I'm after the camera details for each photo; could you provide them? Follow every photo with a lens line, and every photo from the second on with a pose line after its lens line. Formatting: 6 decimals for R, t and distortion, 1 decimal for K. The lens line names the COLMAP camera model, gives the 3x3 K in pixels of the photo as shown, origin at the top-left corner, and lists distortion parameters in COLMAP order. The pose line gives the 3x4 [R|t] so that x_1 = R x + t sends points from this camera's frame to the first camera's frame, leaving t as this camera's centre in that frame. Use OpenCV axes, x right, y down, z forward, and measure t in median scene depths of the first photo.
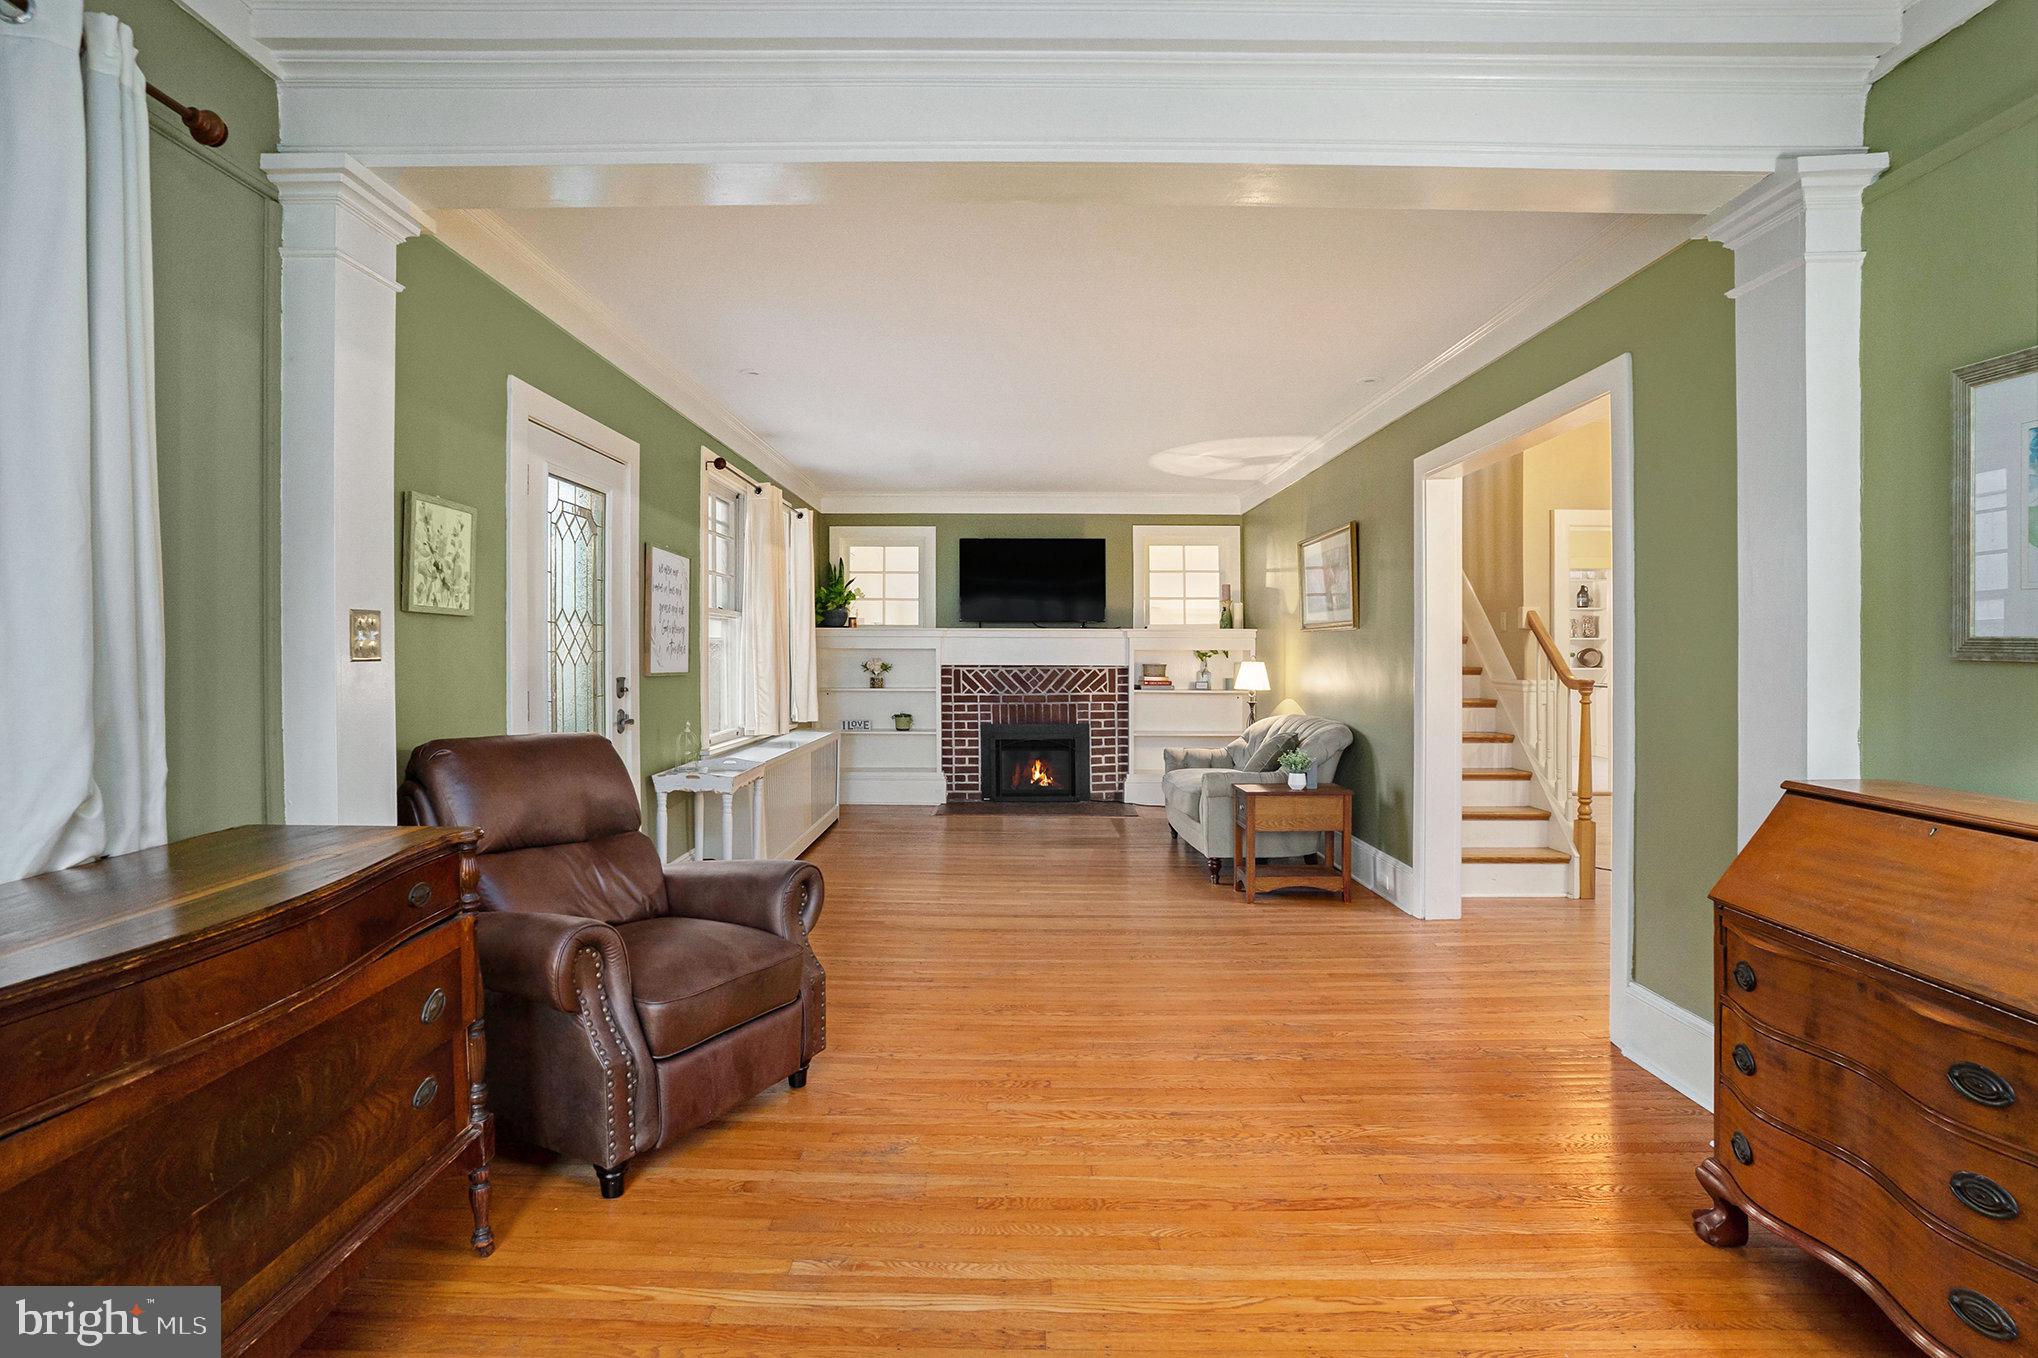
lens RADIAL K [[1020.3, 0, 1025.4], [0, 1020.3, 651.8], [0, 0, 1]] dist [-0.047628, 0.000778]
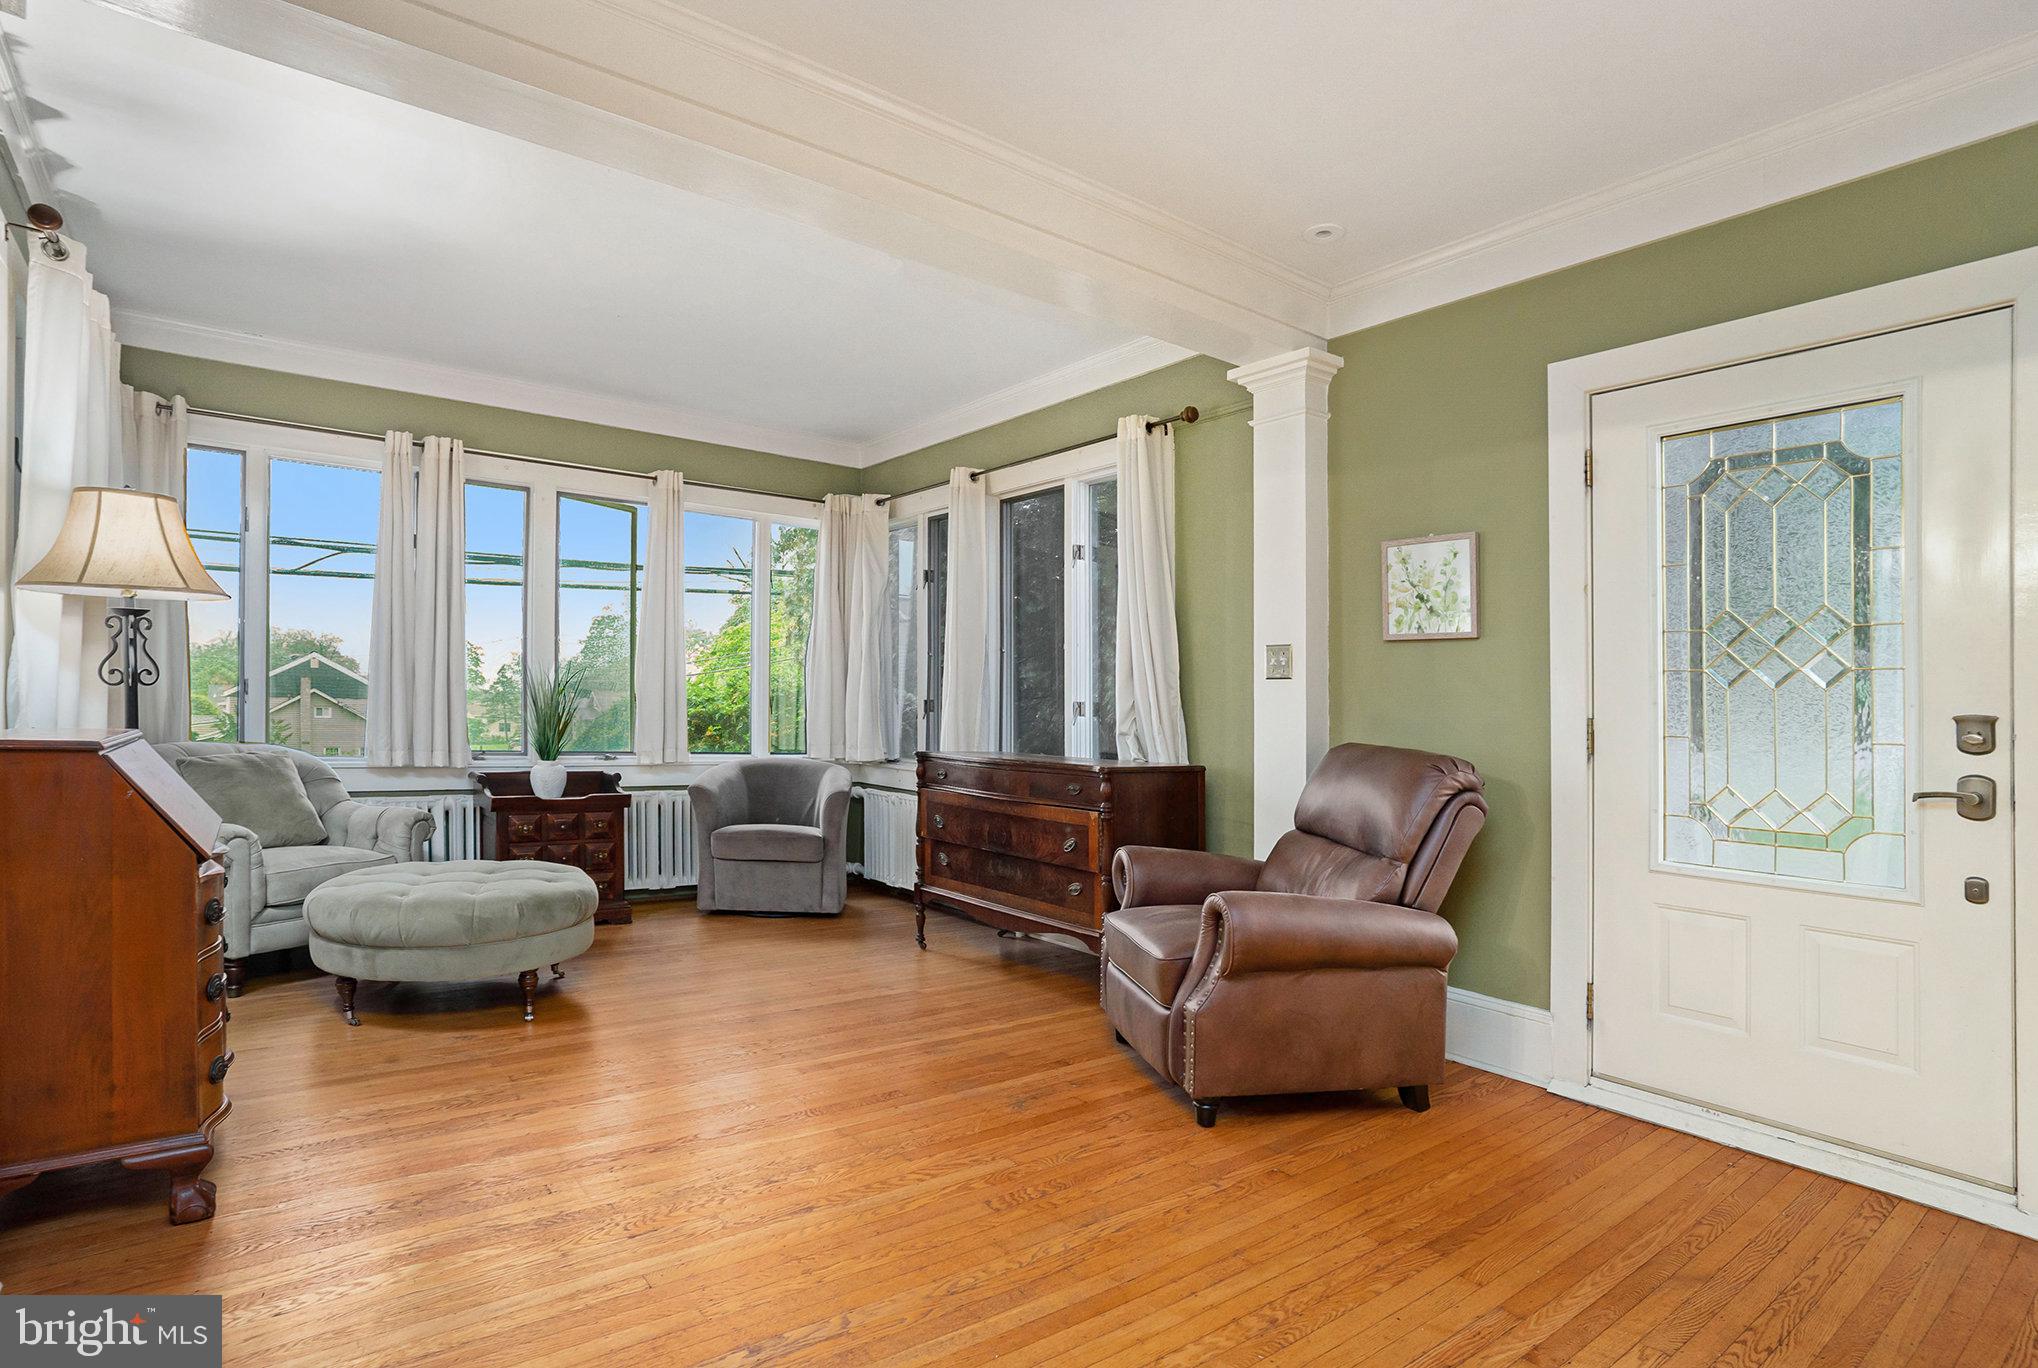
lens RADIAL K [[1046.5, 0, 1065.7], [0, 1046.5, 710.6], [0, 0, 1]] dist [-0.059468, 0.024784]
pose [[-0.790297, -0.001982, -0.612721, 0.459923], [-0.013128, 0.999820, 0.013700, 0.032722], [0.612583, 0.018871, -0.790181, 1.700421]]
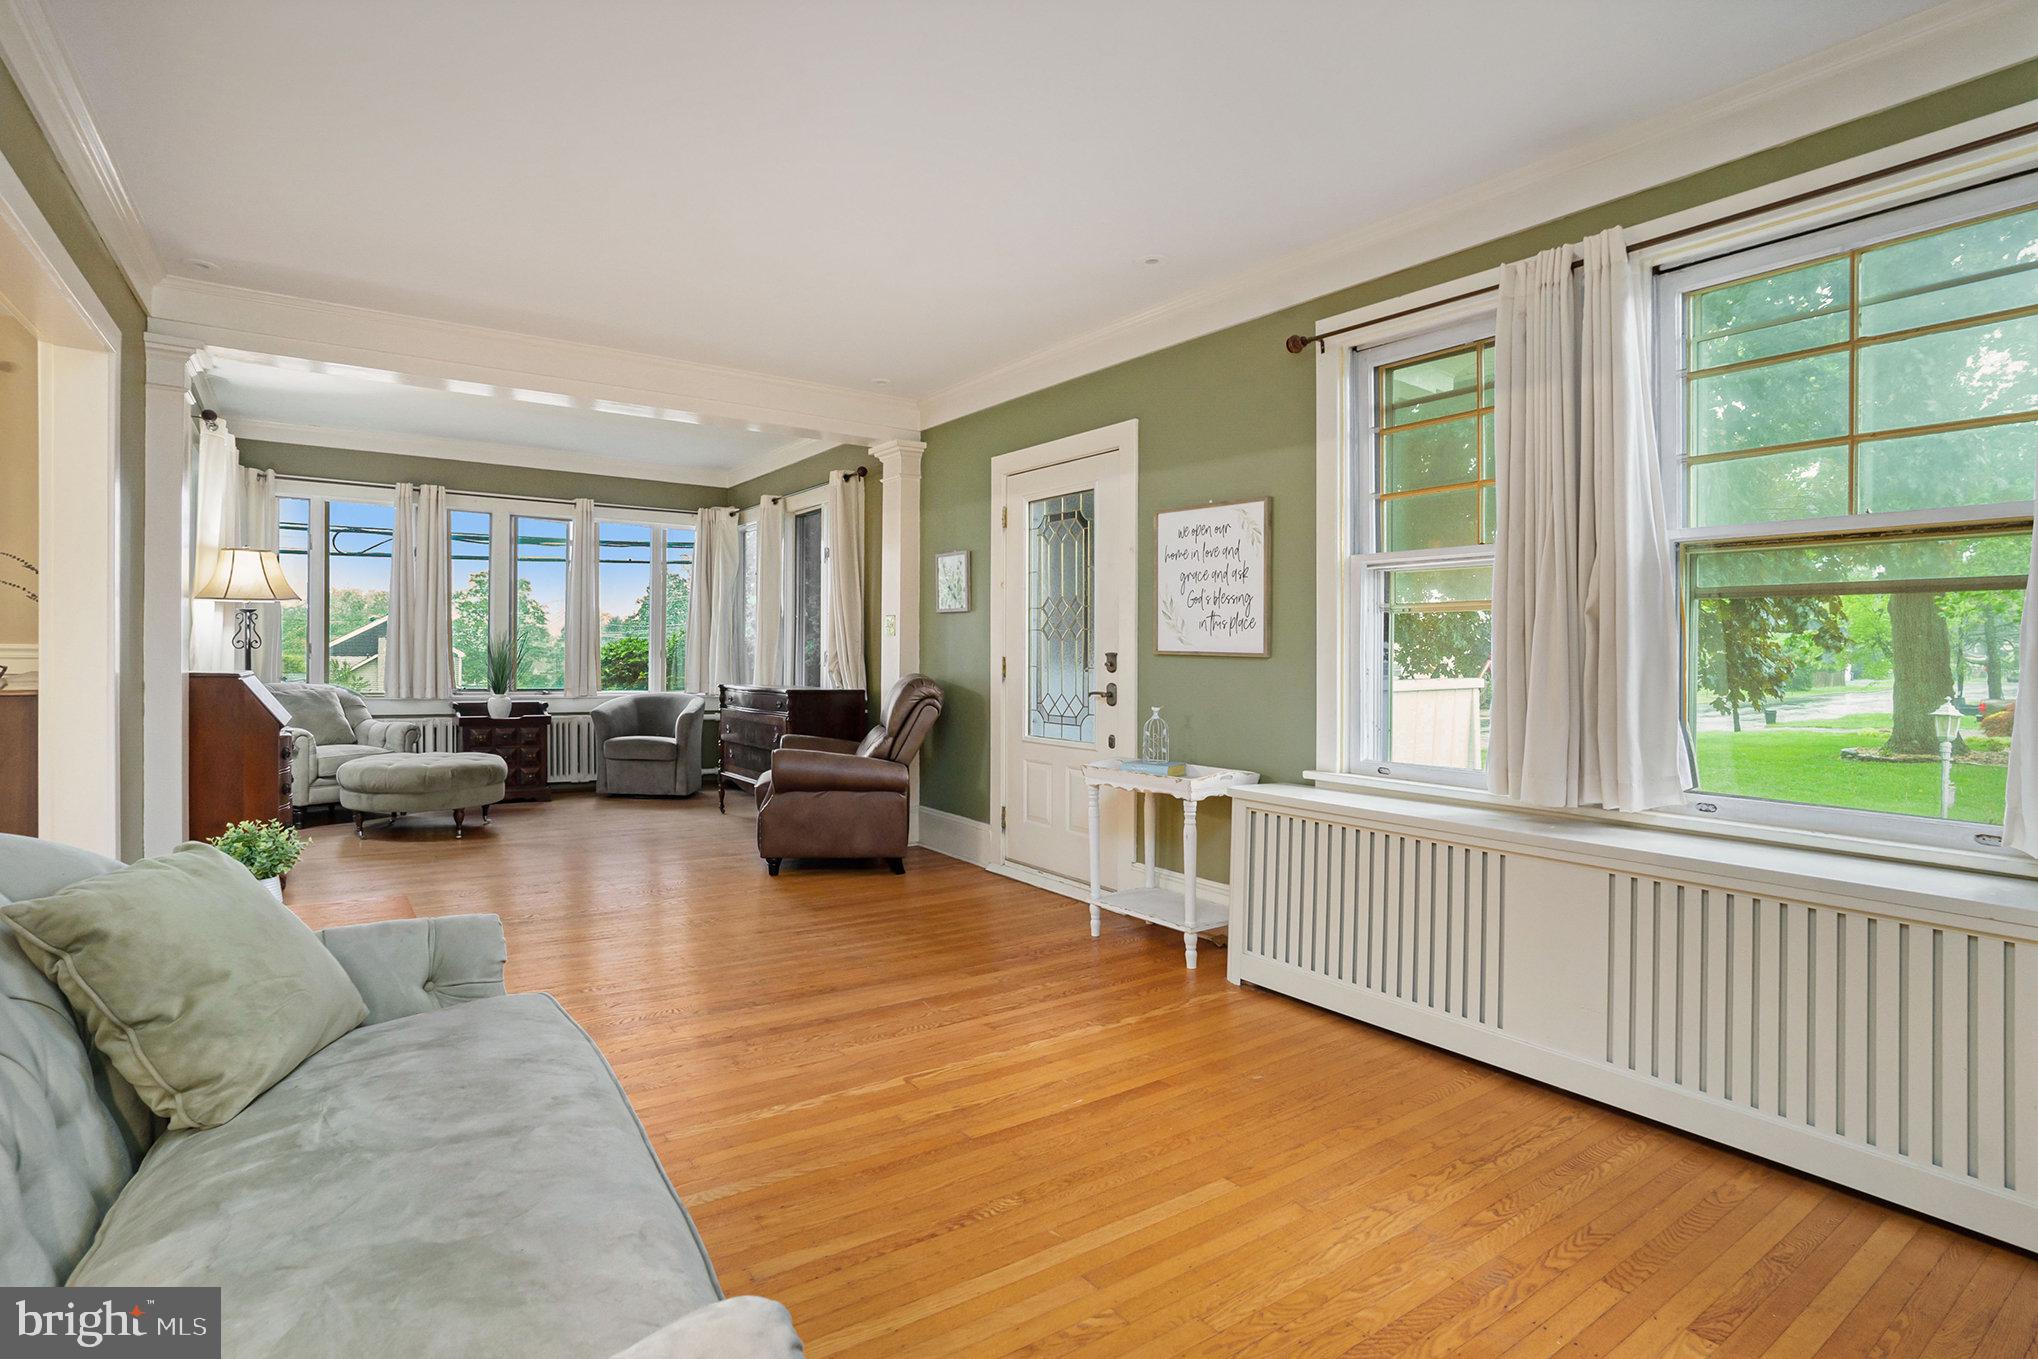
lens RADIAL K [[1020.3, 0, 1025.4], [0, 1020.3, 652.3], [0, 0, 1]] dist [-0.047628, 0.000778]
pose [[-0.830387, 0.002040, -0.557183, 0.397403], [-0.000963, 0.999987, 0.005097, 0.029254], [0.557186, 0.004769, -0.830374, 2.745569]]
